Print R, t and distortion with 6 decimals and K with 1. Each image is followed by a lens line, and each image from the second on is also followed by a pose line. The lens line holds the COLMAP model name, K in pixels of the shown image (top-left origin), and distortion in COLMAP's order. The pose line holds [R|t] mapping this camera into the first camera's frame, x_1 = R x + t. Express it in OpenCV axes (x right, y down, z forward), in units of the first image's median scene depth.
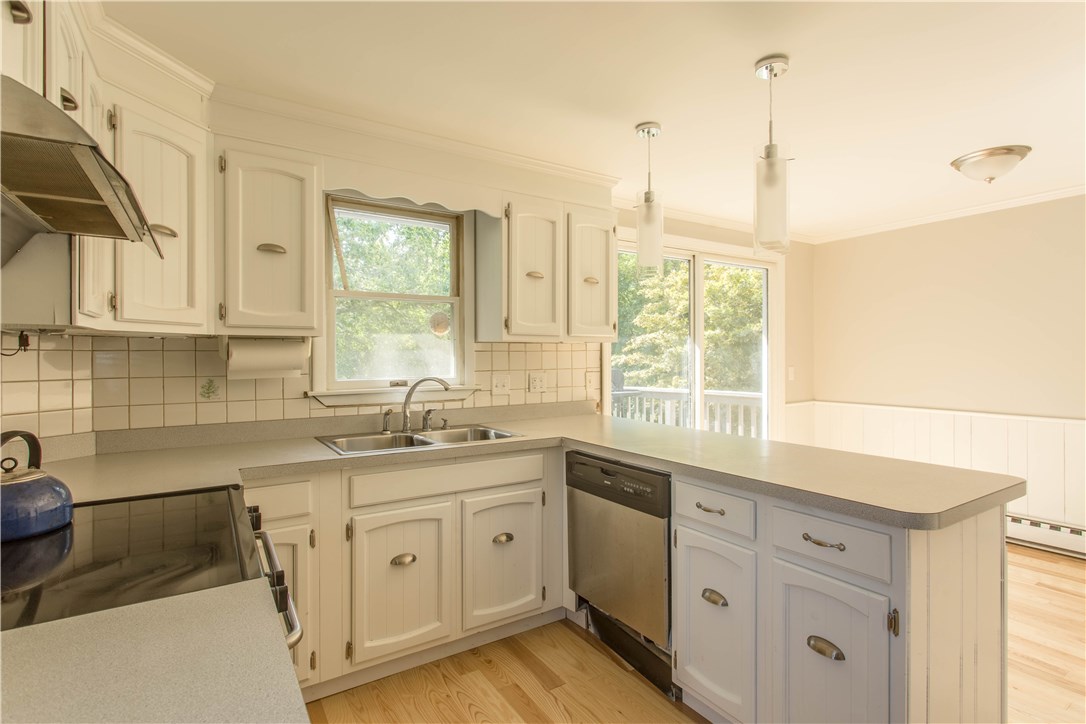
lens RADIAL K [[528.5, 0, 543.0], [0, 528.5, 362.0], [0, 0, 1]] dist [0.000829, 0.000440]
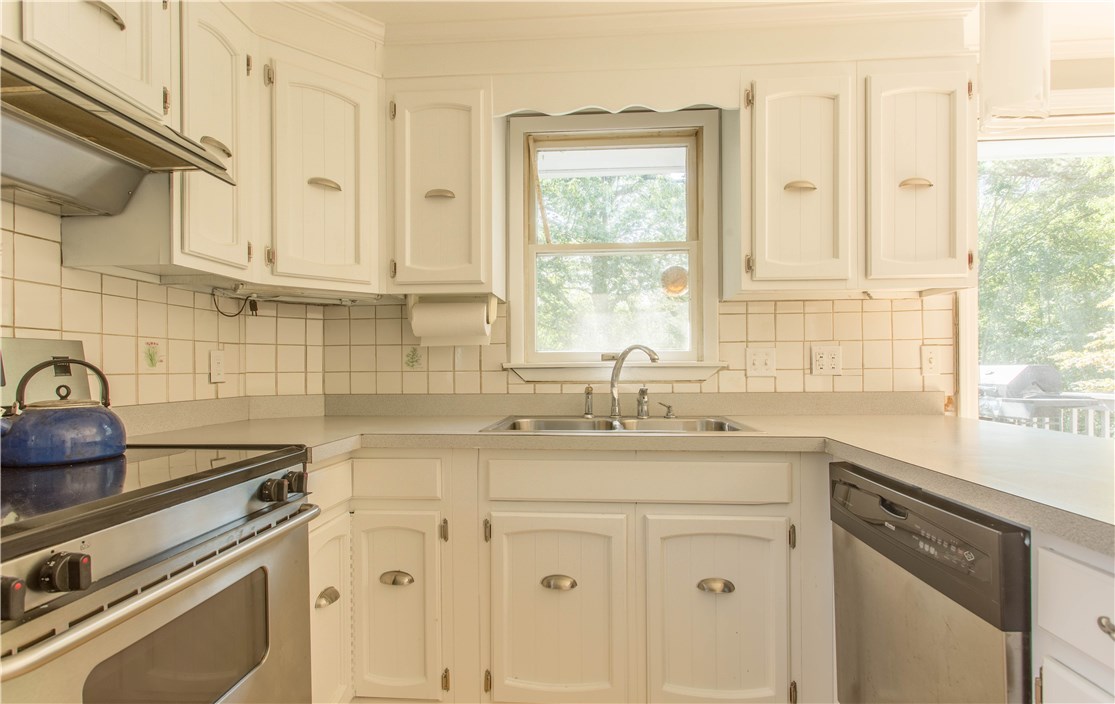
lens RADIAL K [[537.1, 0, 557.8], [0, 537.1, 367.9], [0, 0, 1]] dist [0.000419, 0.001128]
pose [[0.800953, -0.000875, -0.598727, 0.154686], [-0.003821, 0.999971, -0.006574, 0.068219], [0.598716, 0.007553, 0.800926, 0.336606]]
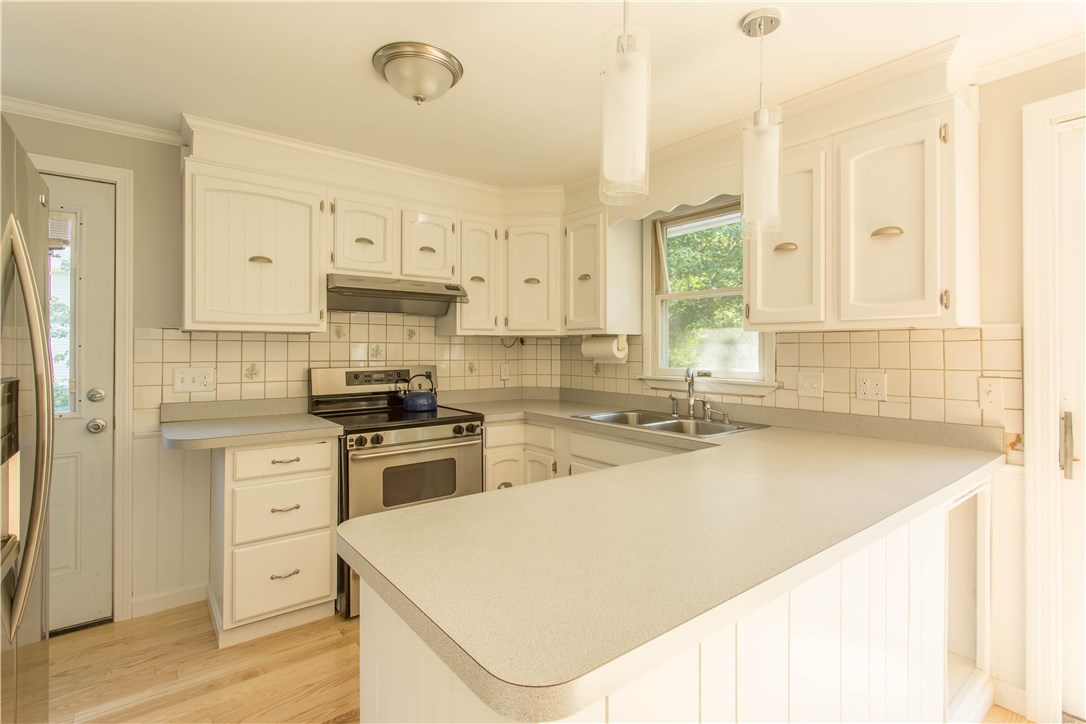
lens RADIAL K [[519.5, 0, 539.4], [0, 519.5, 347.1], [0, 0, 1]] dist [-0.001140, 0.000308]
pose [[0.087857, 0.000833, -0.996133, 0.813248], [-0.013455, 0.999909, -0.000350, -0.009503], [0.996042, 0.013434, 0.087860, 0.625944]]
